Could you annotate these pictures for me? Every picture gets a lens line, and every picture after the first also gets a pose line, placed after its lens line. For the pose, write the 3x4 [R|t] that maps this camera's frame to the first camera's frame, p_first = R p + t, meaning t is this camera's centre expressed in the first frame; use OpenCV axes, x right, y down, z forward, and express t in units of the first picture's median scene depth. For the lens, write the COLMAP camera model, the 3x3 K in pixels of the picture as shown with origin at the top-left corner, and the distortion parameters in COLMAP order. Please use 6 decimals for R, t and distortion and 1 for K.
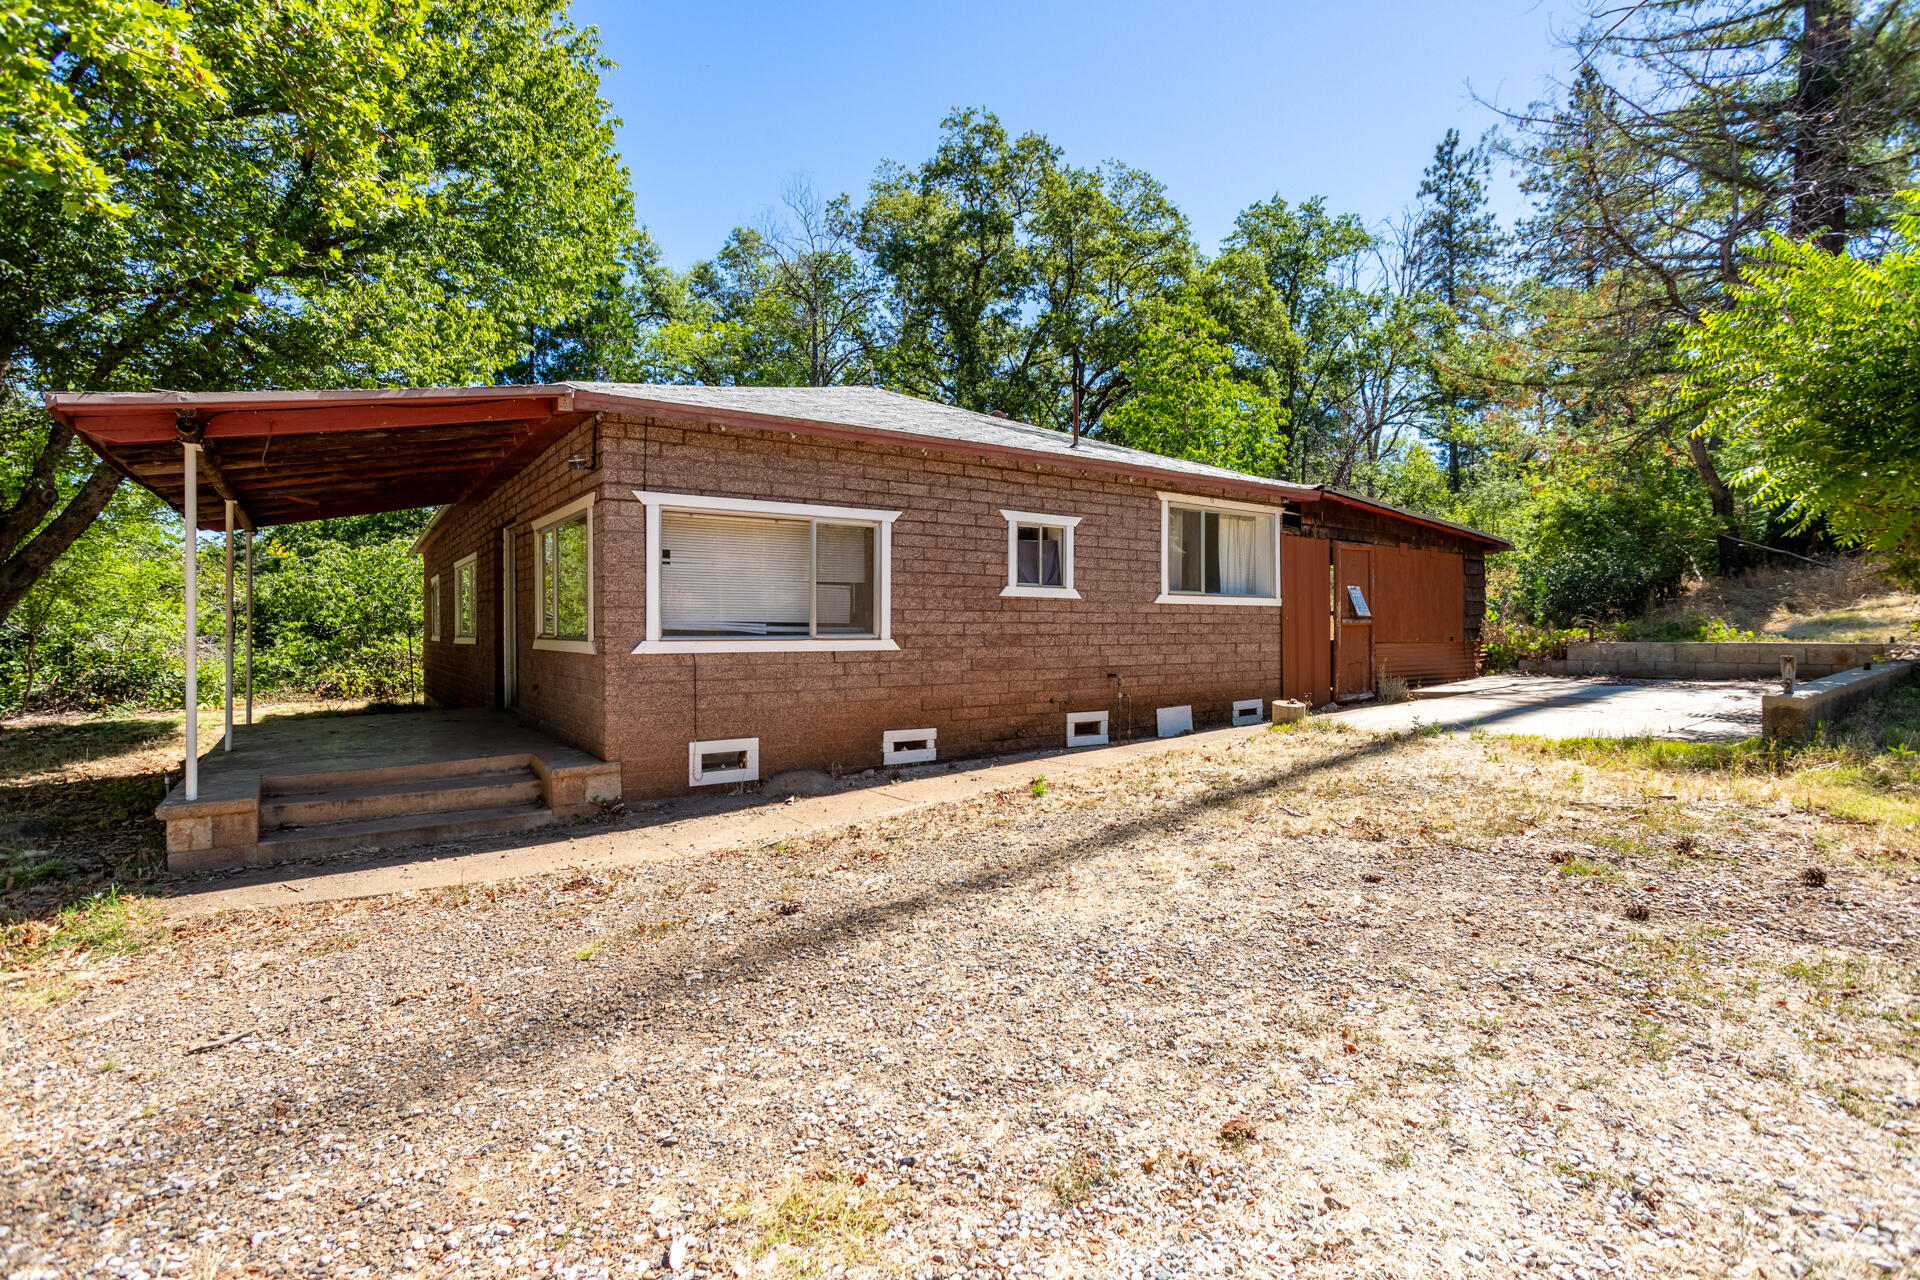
lens RADIAL K [[940.8, 0, 960.0], [0, 940.8, 640.0], [0, 0, 1]] dist [-0.001968, 0.001001]
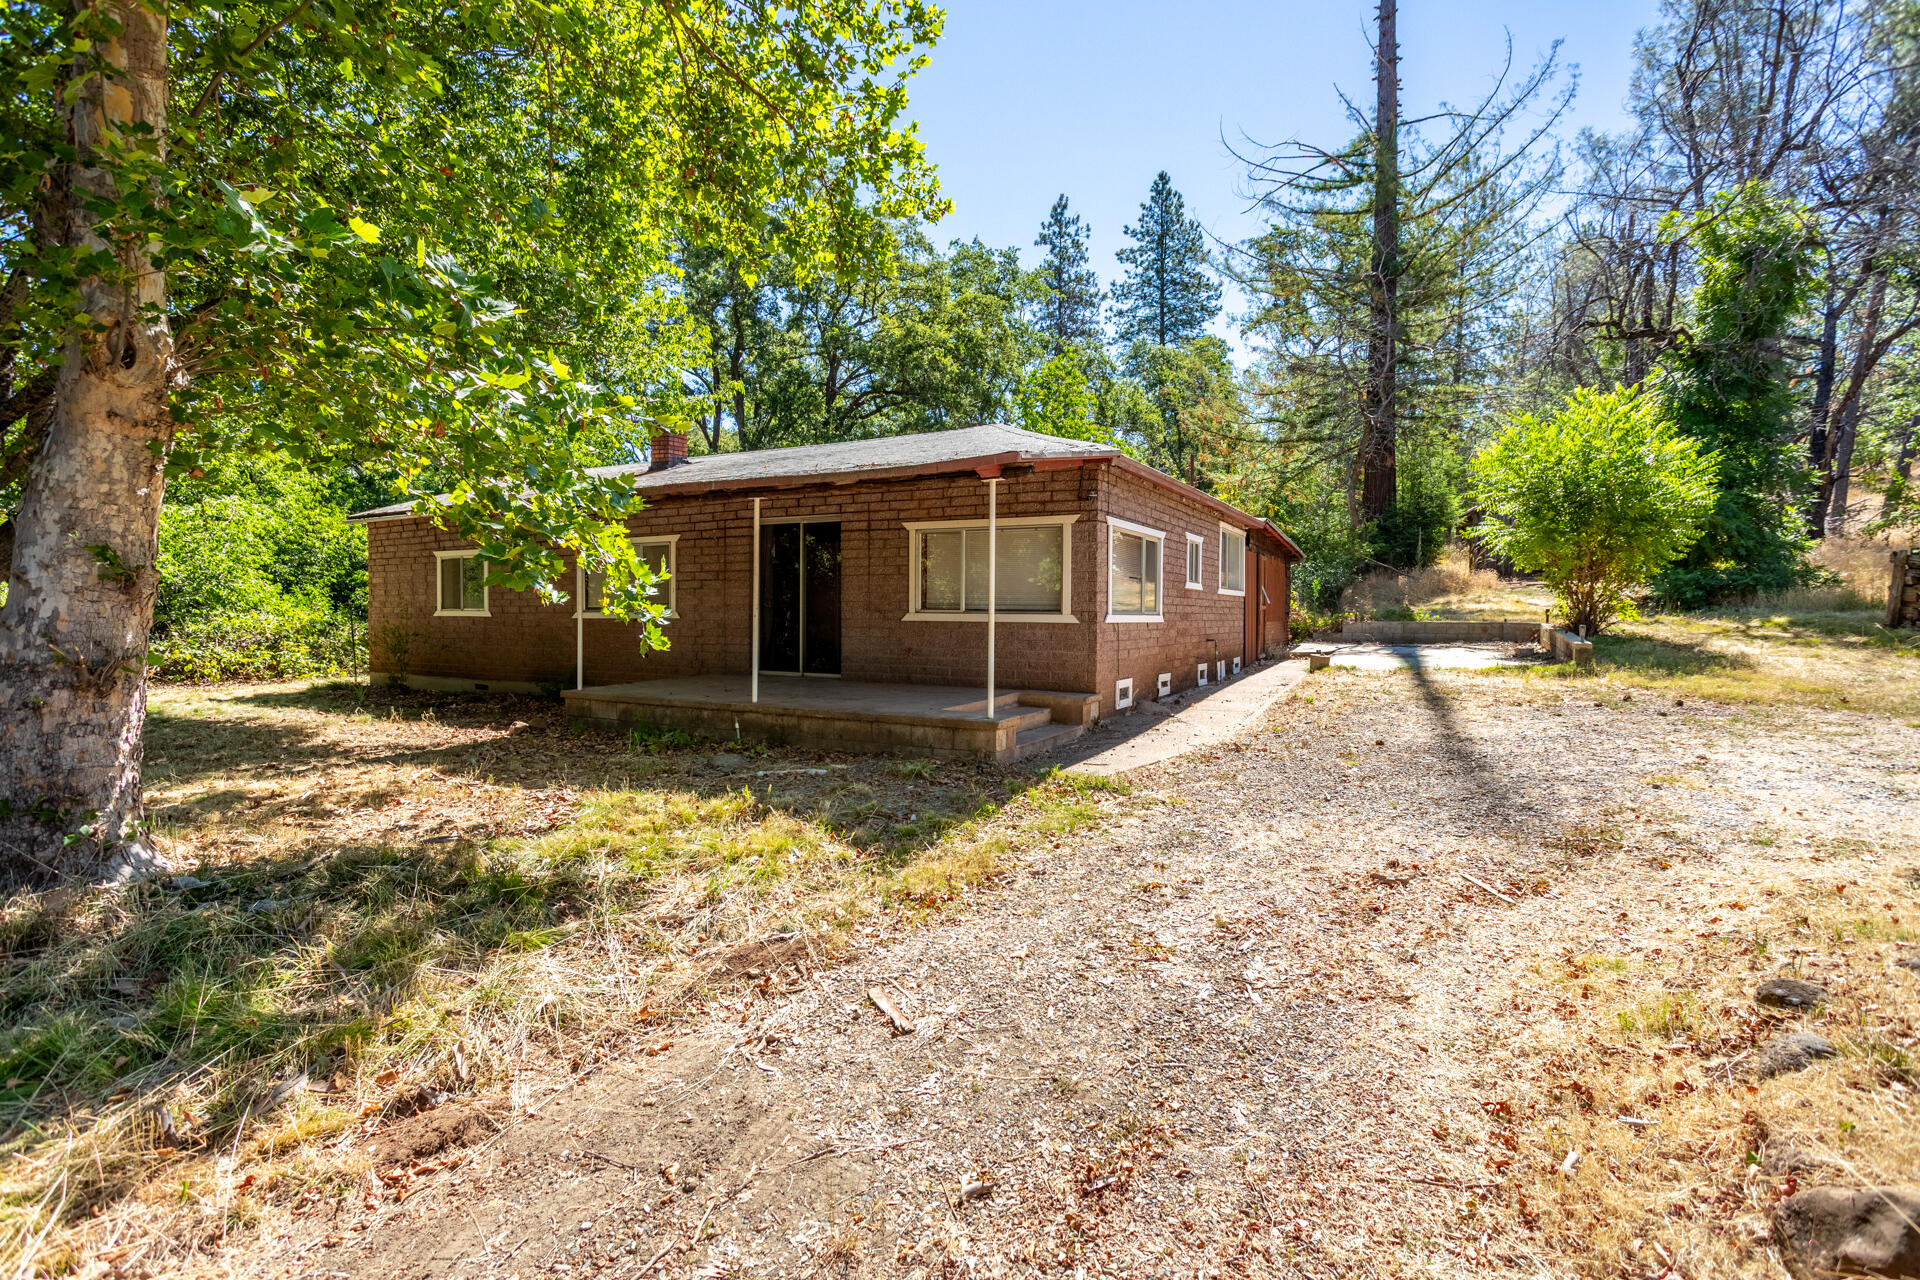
lens RADIAL K [[999.1, 0, 960.0], [0, 999.1, 640.0], [0, 0, 1]] dist [-0.018433, 0.000359]
pose [[0.878532, -0.008543, 0.477607, -0.848857], [0.002539, 0.999909, 0.013214, 0.012778], [-0.477676, -0.010396, 0.878474, -0.212999]]
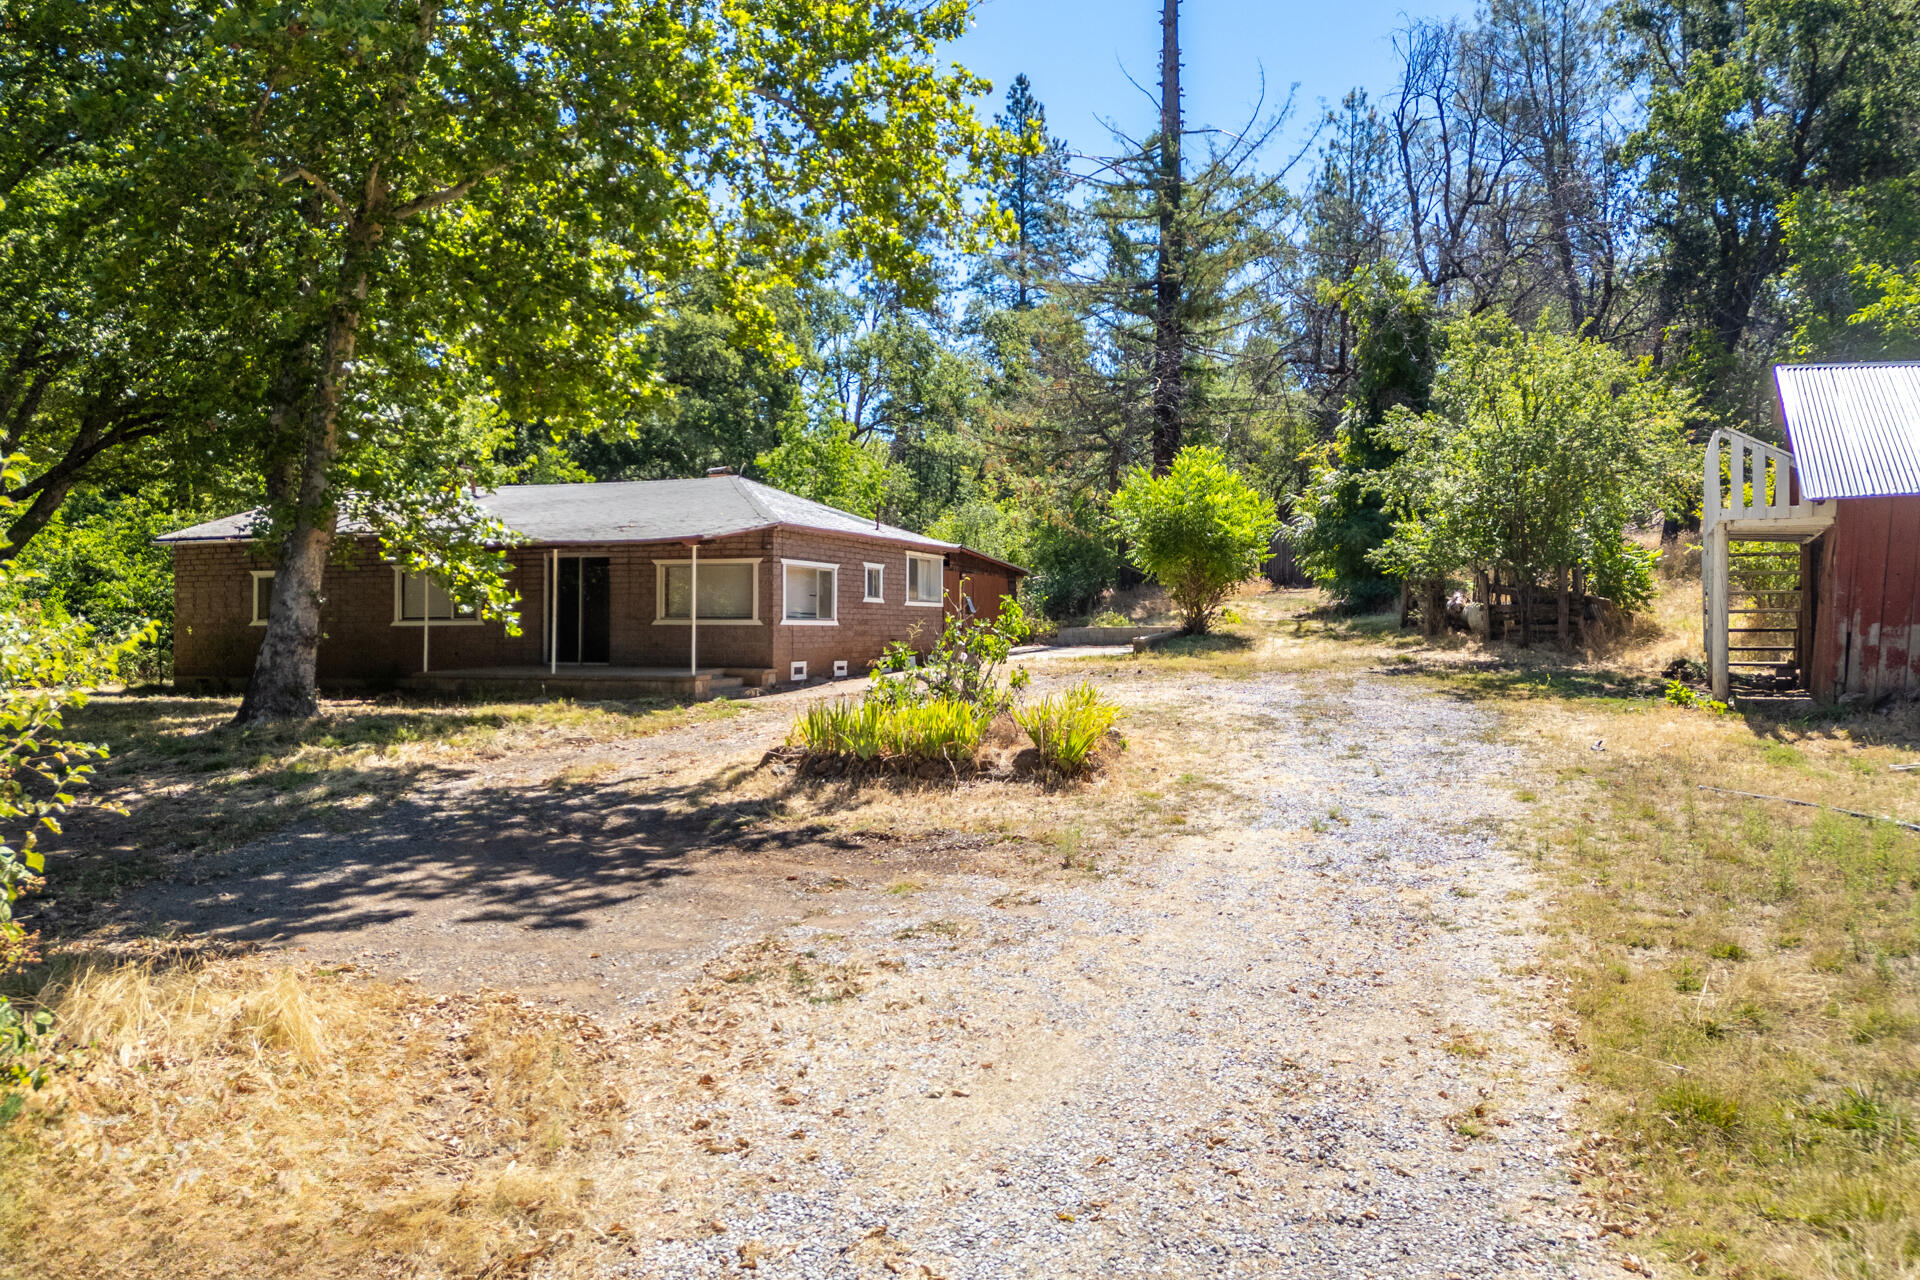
lens RADIAL K [[1701.6, 0, 1037.8], [0, 1701.6, 637.0], [0, 0, 1]] dist [0.088641, -0.006104]
pose [[0.813159, -0.001452, 0.582040, -1.527618], [0.009937, 0.999886, -0.011389, 0.066146], [-0.581957, 0.015045, 0.813080, -1.938878]]
